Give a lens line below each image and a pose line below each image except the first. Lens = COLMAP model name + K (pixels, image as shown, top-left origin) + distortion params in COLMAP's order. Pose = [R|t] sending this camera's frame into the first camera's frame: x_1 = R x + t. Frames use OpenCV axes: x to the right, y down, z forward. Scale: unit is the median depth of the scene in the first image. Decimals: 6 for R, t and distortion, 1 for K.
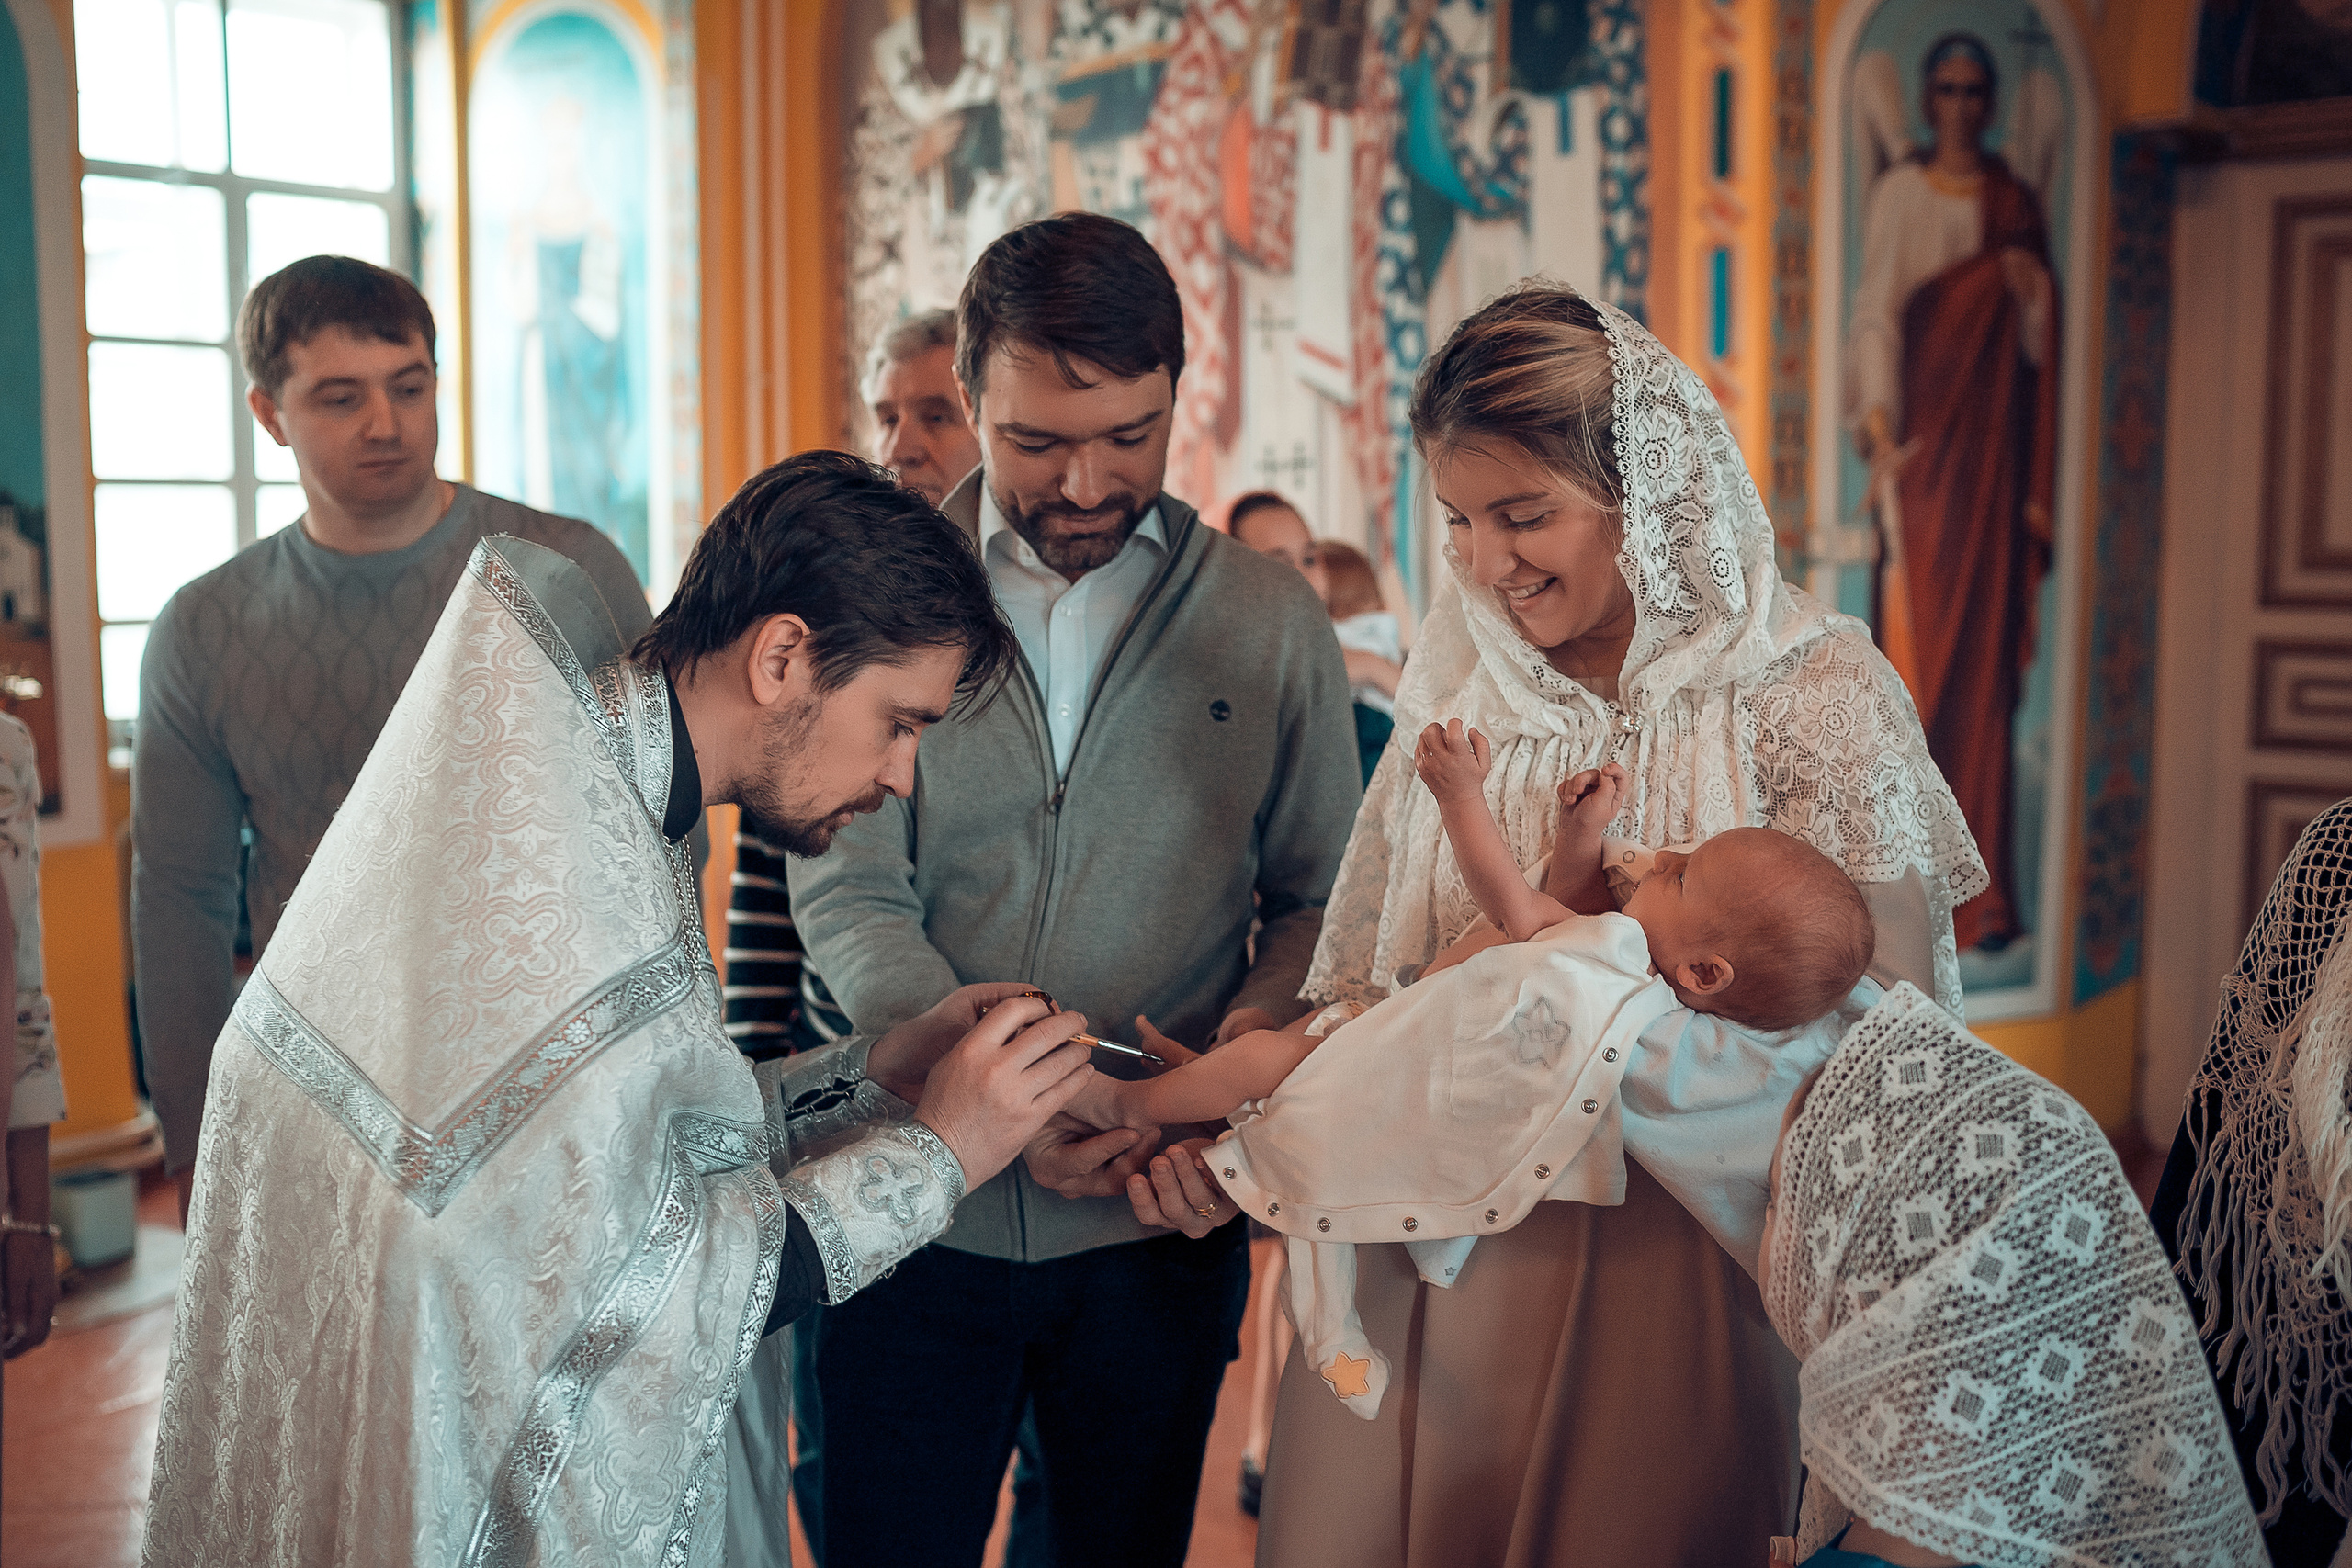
lens RADIAL K [[2374.7, 0, 1176.0], [0, 2374.7, 784.0], [0, 0, 1]] dist [-0.102952, 0.168410]
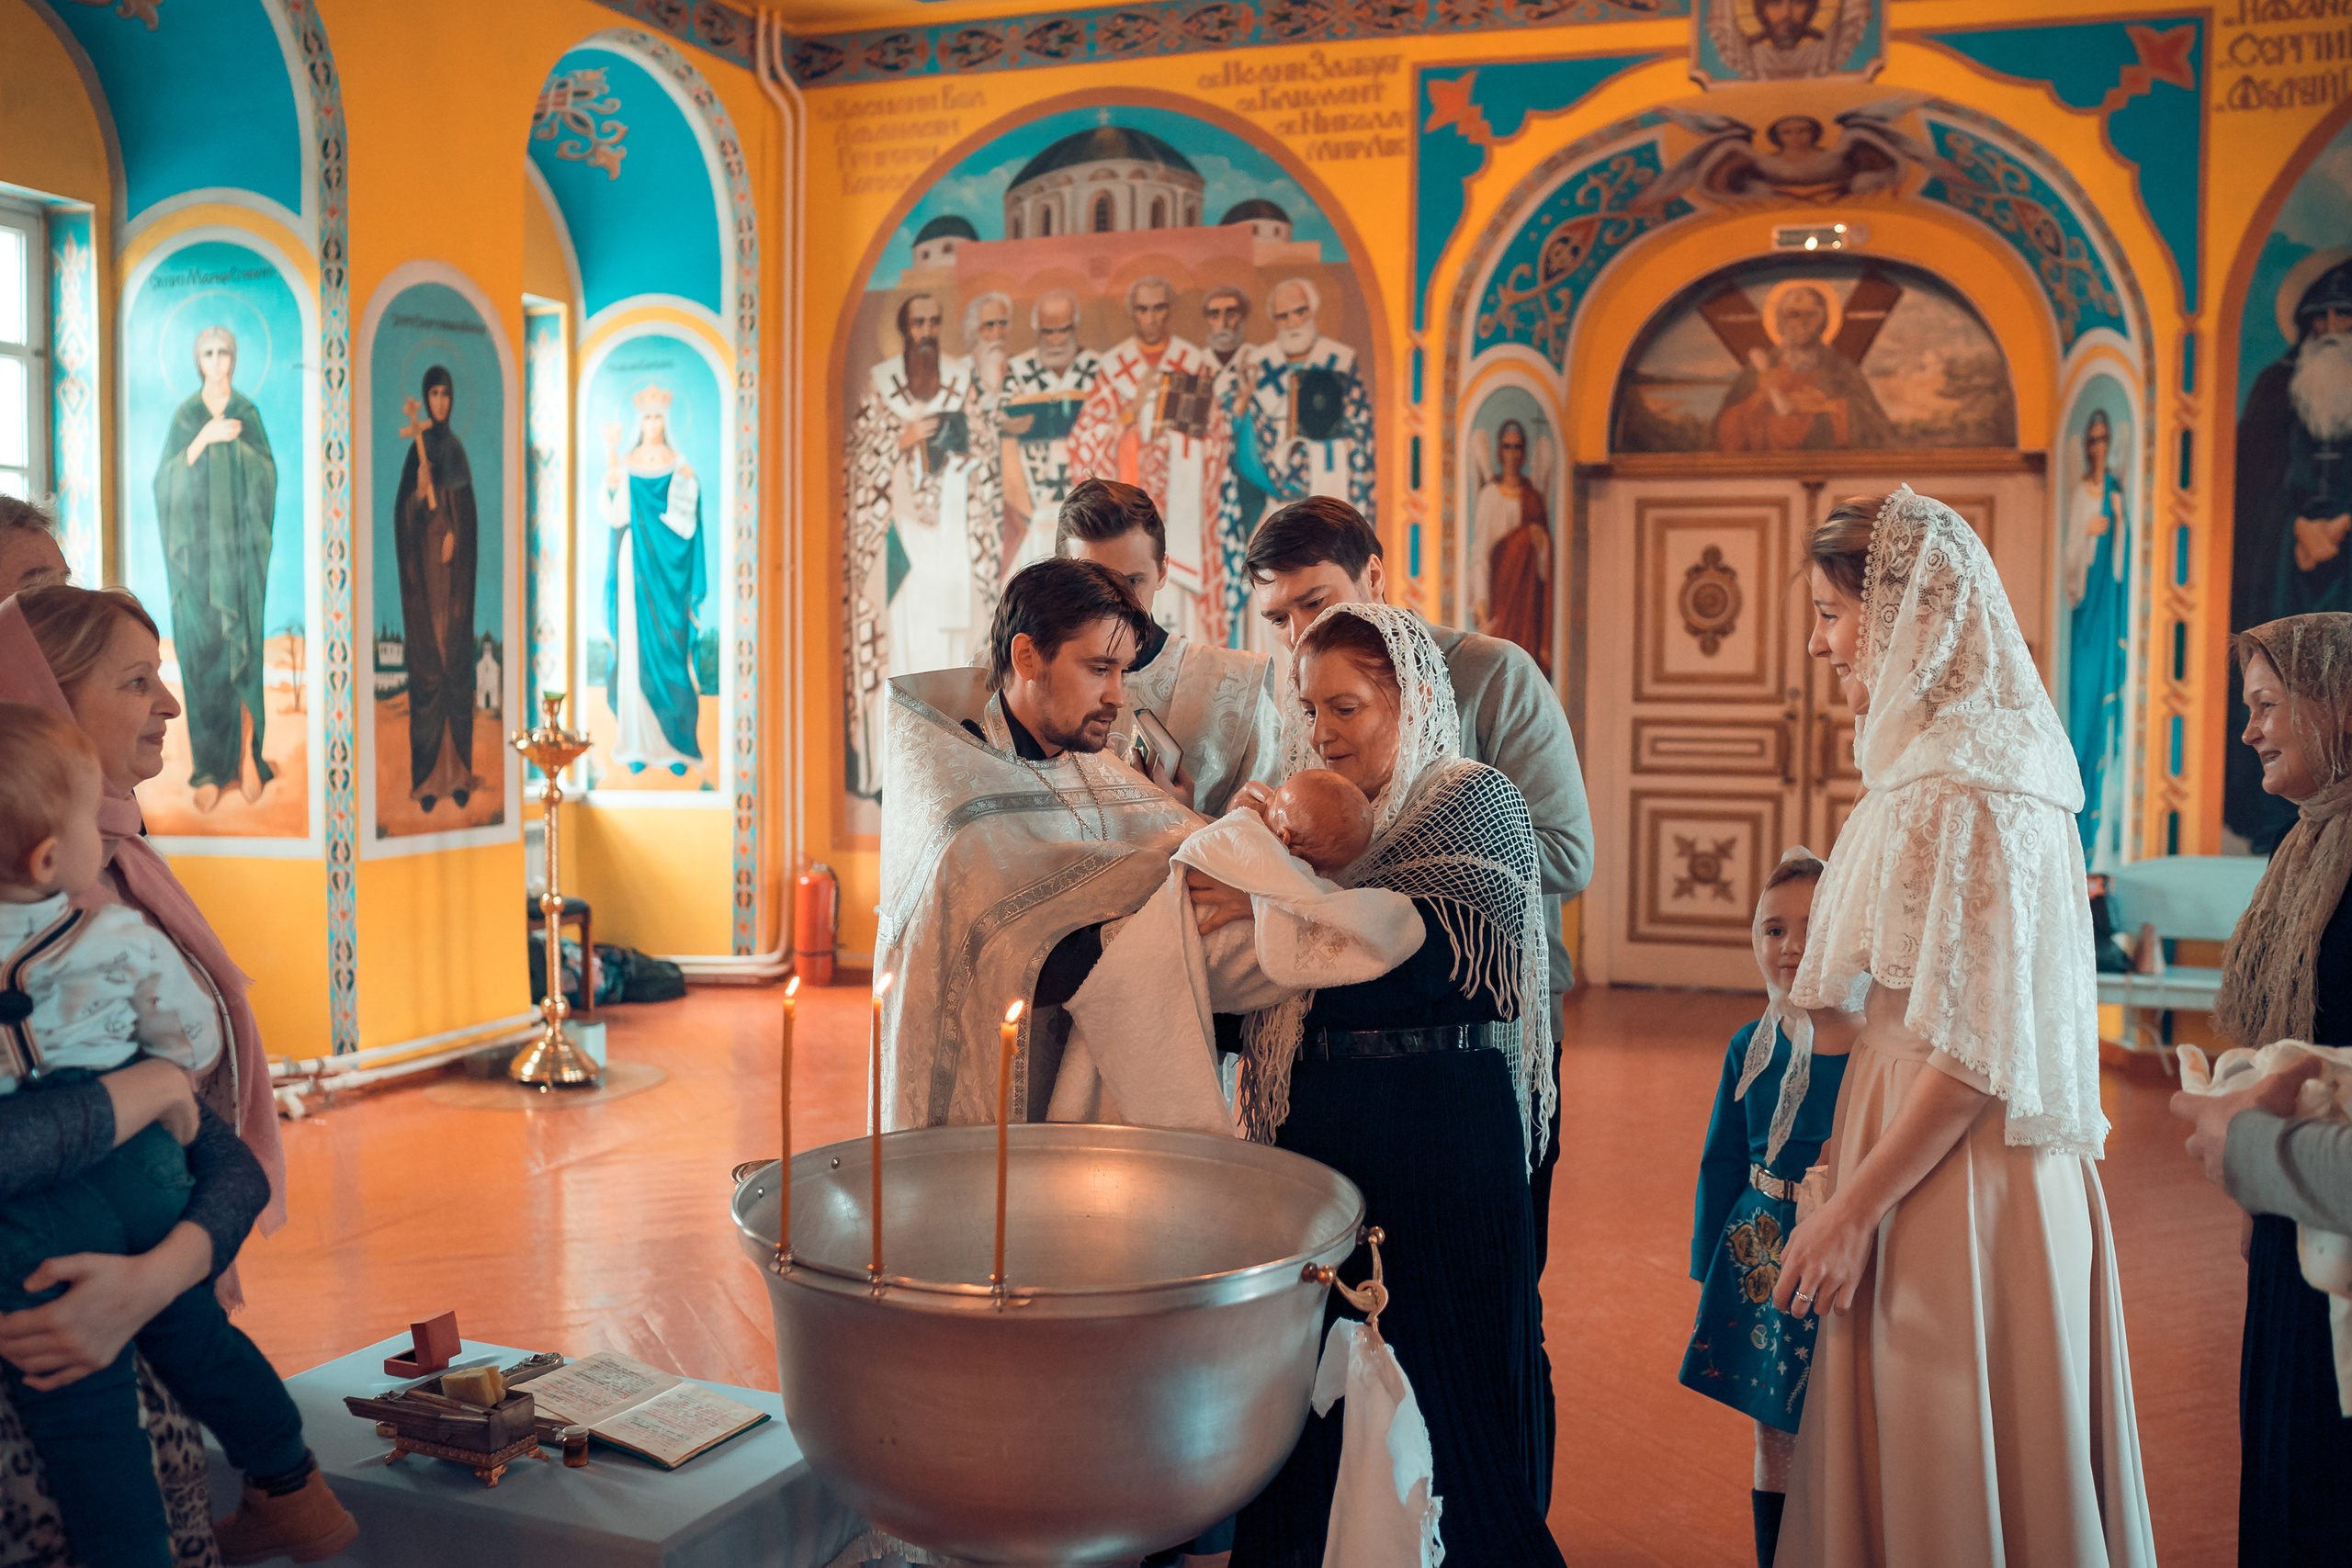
lens RADIAL K [[2374.7, 0, 1176.0], [0, 2374.7, 784.0], [0, 0, 1]] dist [-0.102952, 0.168410]
pose [[0.940043, -0.011605, 0.340857, -0.589370], [0.031484, 0.998106, -0.052848, 0.087407], [-0.339598, 0.060411, 0.938628, -0.743532]]
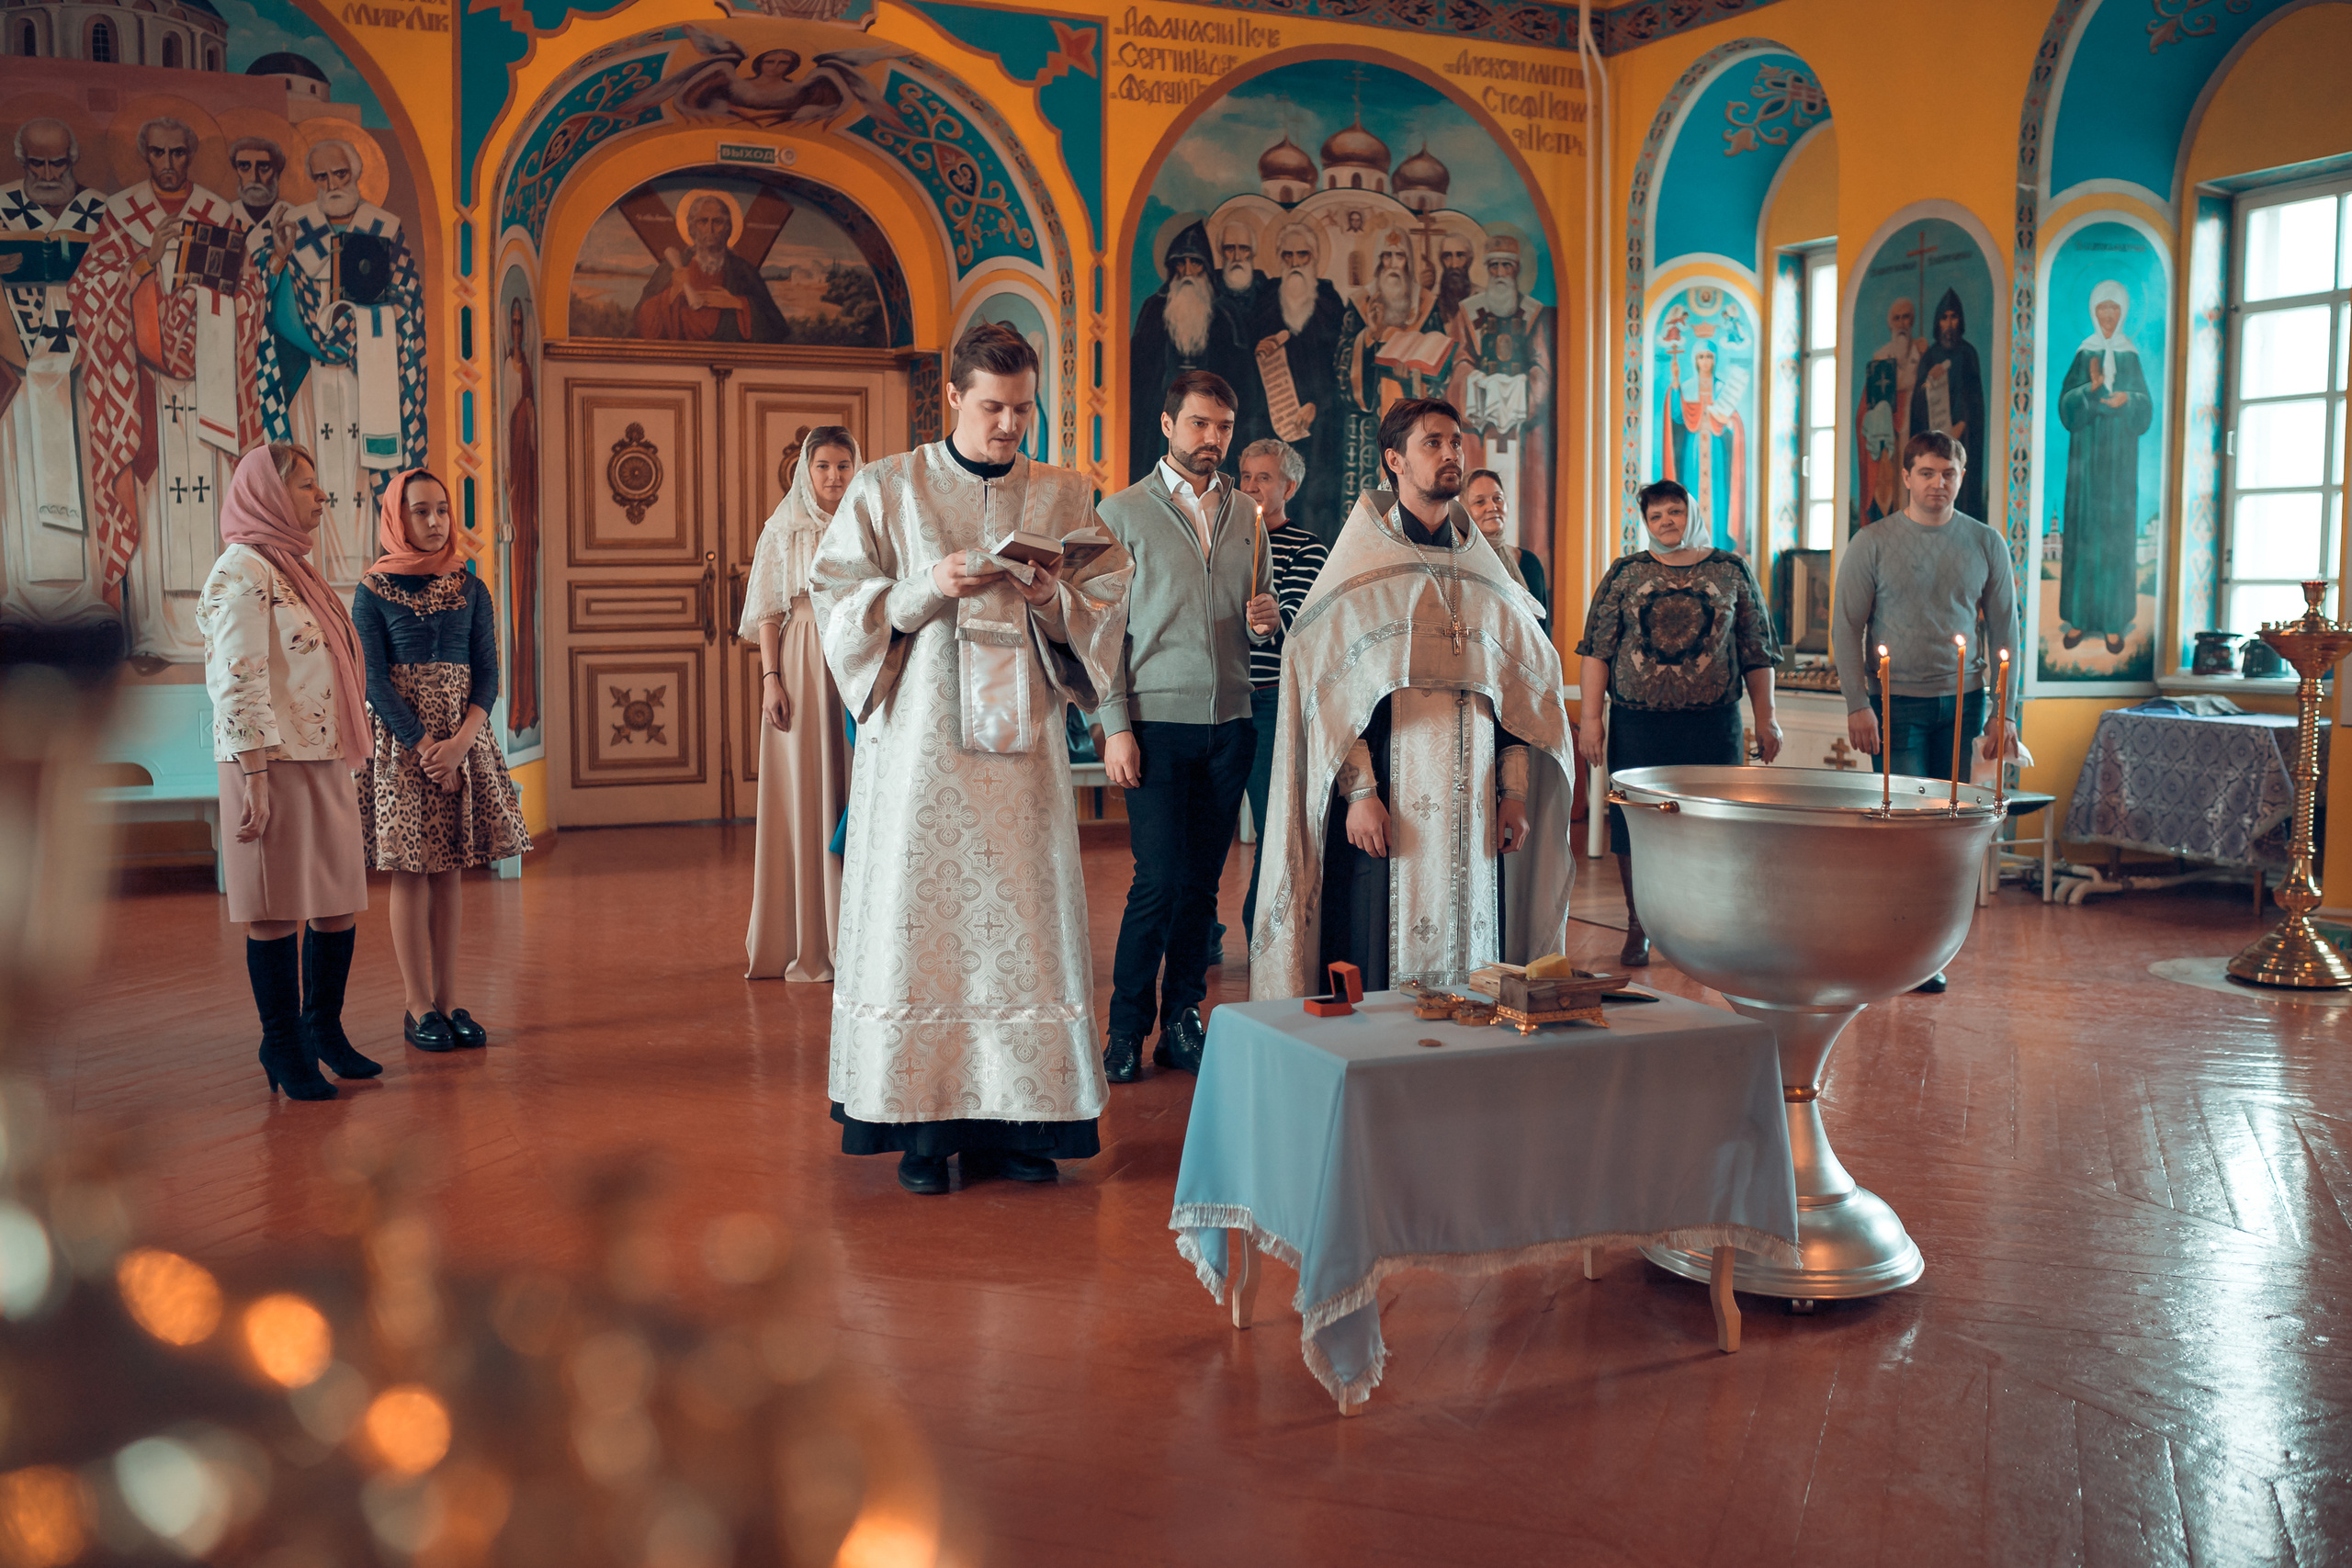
lens RADIAL K [[2374.7, 0, 1176.0], [0, 2374.7, 784.0], [0, 0, 1]] dist [-0.102952, 0.168410]
pose [[0.393395, -0.082076, 0.915699, -1.321003], [0.107083, 0.993318, 0.043029, 0.089136], [-0.913112, 0.081129, 0.399555, -0.353833]]
